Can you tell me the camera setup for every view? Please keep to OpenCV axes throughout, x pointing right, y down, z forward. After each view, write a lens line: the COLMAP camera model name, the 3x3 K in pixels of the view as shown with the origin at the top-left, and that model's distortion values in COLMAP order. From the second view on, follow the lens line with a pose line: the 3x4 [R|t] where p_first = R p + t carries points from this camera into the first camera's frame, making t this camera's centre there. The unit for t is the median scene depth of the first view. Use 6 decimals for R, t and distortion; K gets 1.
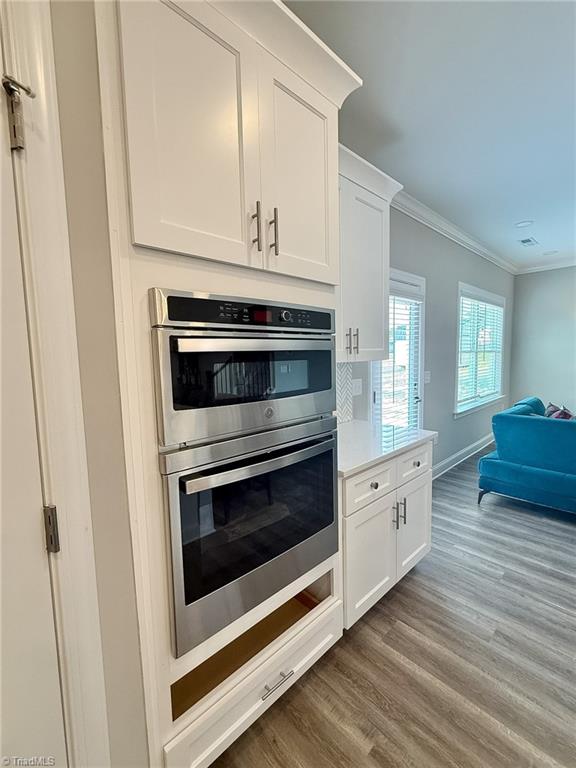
lens RADIAL K [[325.3, 0, 288.0], [0, 325.3, 384.0], [0, 0, 1]] dist [0.001493, 0.000217]
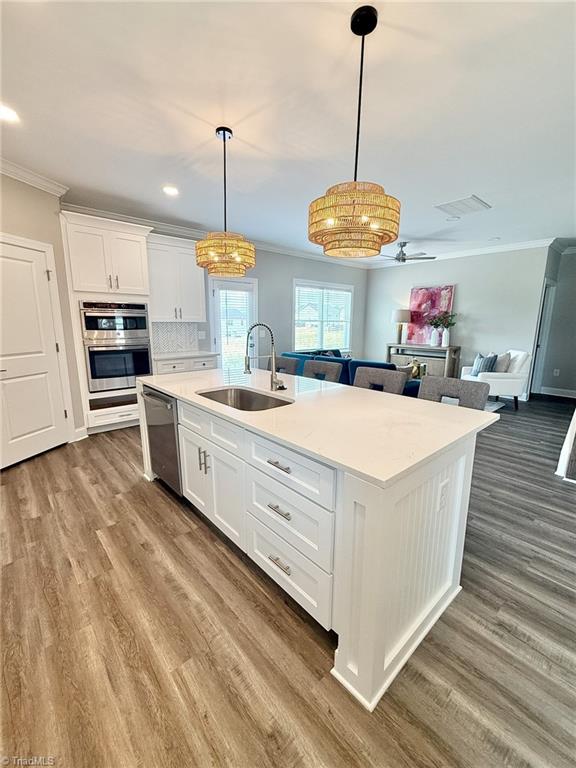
lens RADIAL K [[325.3, 0, 288.0], [0, 325.3, 384.0], [0, 0, 1]] dist [0.001493, 0.000217]
pose [[0.999162, 0.033930, -0.022887, 1.920581], [-0.031481, 0.994490, 0.099995, 0.221043], [0.026154, -0.099191, 0.994725, -2.568098]]
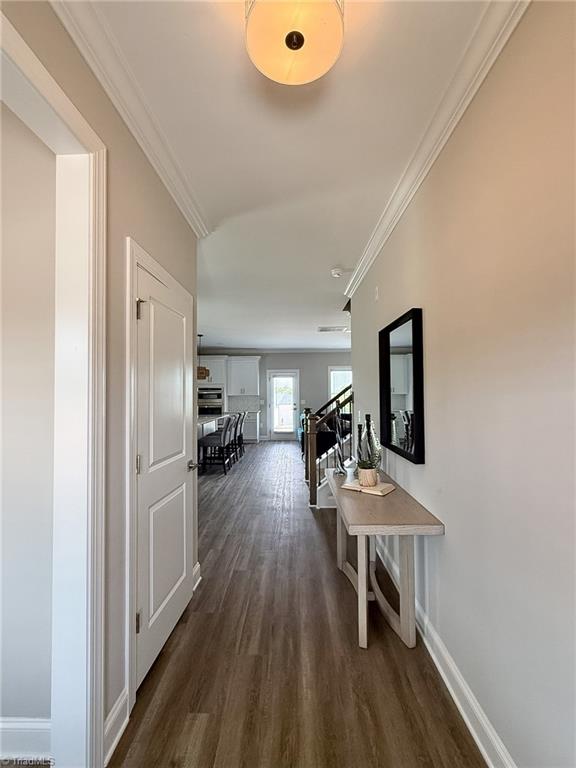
lens RADIAL K [[308.4, 0, 288.0], [0, 308.4, 384.0], [0, 0, 1]] dist [0.000720, 0.000108]
pose [[0.719644, 0.019608, -0.694066, 6.920583], [-0.078658, 0.995469, -0.053433, -0.076061], [0.689874, 0.093046, 0.717925, -3.361893]]
